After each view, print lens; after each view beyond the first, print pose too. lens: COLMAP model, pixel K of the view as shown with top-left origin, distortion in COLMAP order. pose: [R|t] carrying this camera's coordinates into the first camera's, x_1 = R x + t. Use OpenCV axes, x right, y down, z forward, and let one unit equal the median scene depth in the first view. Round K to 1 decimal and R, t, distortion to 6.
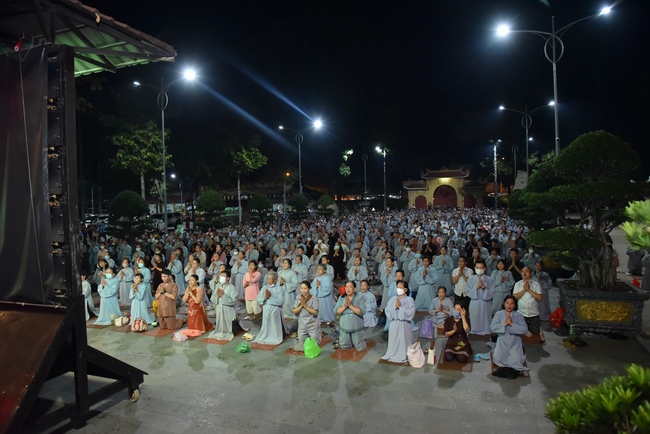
lens RADIAL K [[448.1, 0, 321.1], [0, 448.1, 217.9], [0, 0, 1]] dist [-0.114793, 0.075572]
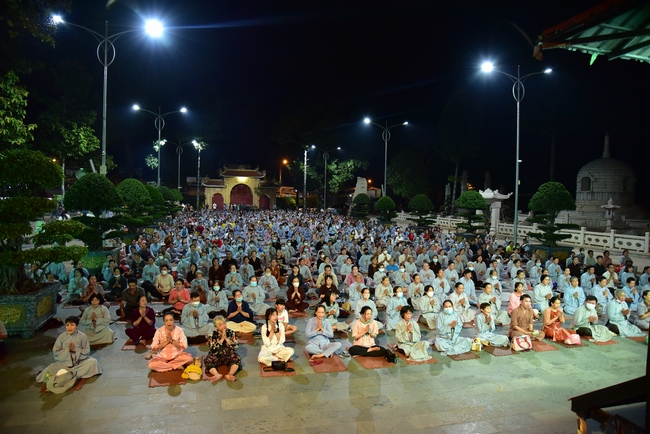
lens RADIAL K [[446.9, 0, 322.5], [0, 446.9, 215.7], [0, 0, 1]] dist [-0.112949, 0.066389]
pose [[0.819736, 0.023105, 0.572276, -0.468032], [-0.024074, 0.999693, -0.005879, -0.000128], [-0.572236, -0.008958, 0.820040, 0.191379]]
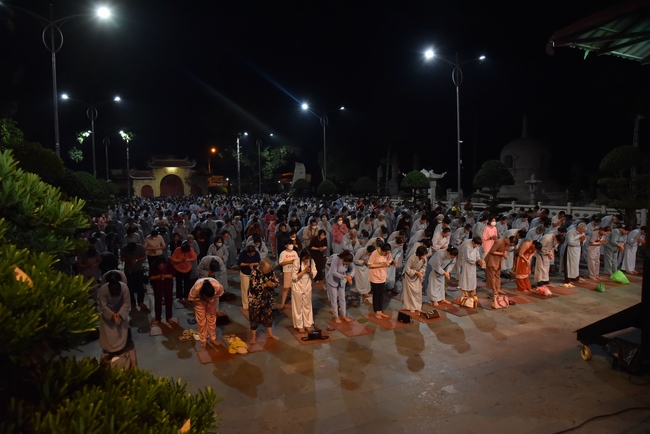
lens RADIAL K [[447.3, 0, 320.2], [0, 447.3, 217.9], [0, 0, 1]] dist [-0.113783, 0.069999]
pose [[0.715779, -0.037816, 0.697303, -0.535787], [0.024377, 0.999277, 0.029169, 0.005154], [-0.697902, -0.003881, 0.716183, 0.213770]]
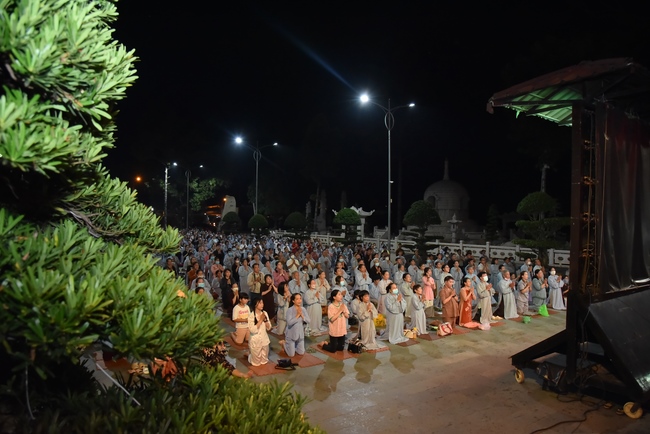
lens RADIAL K [[447.3, 0, 320.2], [0, 447.3, 217.9], [0, 0, 1]] dist [-0.113783, 0.069999]
pose [[0.588697, 0.037972, 0.807462, -0.561734], [-0.000896, 0.998926, -0.046322, 0.004881], [-0.808353, 0.026546, 0.588099, 0.221187]]
